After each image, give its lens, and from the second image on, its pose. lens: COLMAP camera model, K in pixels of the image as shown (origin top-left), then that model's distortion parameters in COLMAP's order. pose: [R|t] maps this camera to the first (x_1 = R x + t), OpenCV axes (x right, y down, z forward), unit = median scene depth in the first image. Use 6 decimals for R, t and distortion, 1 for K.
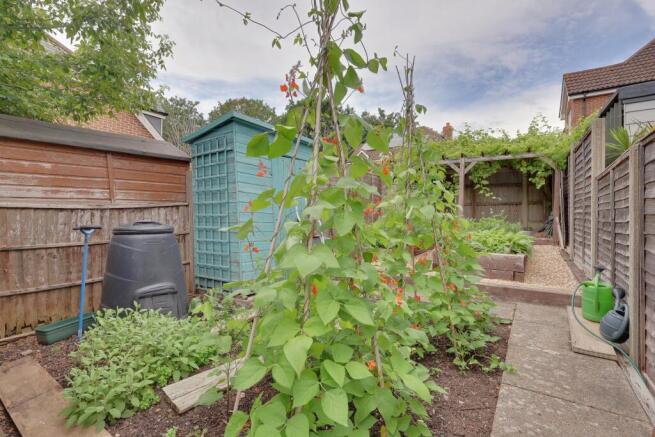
lens RADIAL K [[300.7, 0, 328.8], [0, 300.7, 217.8], [0, 0, 1]] dist [-0.003864, -0.000010]
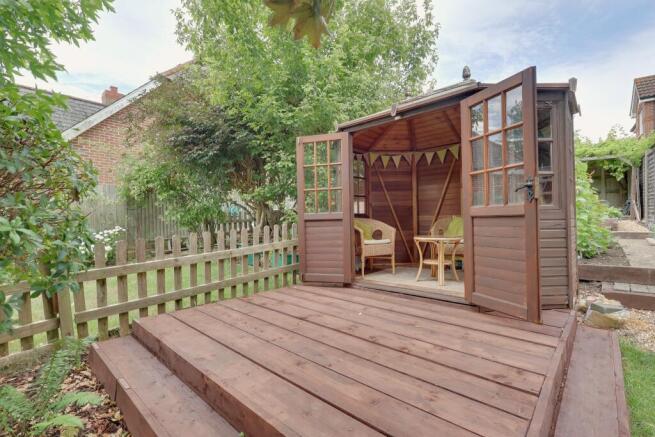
lens RADIAL K [[300.7, 0, 326.5], [0, 300.7, 218.0], [0, 0, 1]] dist [-0.003864, -0.000010]
pose [[0.991528, -0.011861, -0.129350, -0.455331], [0.012293, 0.999921, 0.002538, 0.055288], [0.129309, -0.004106, 0.991596, -0.540700]]
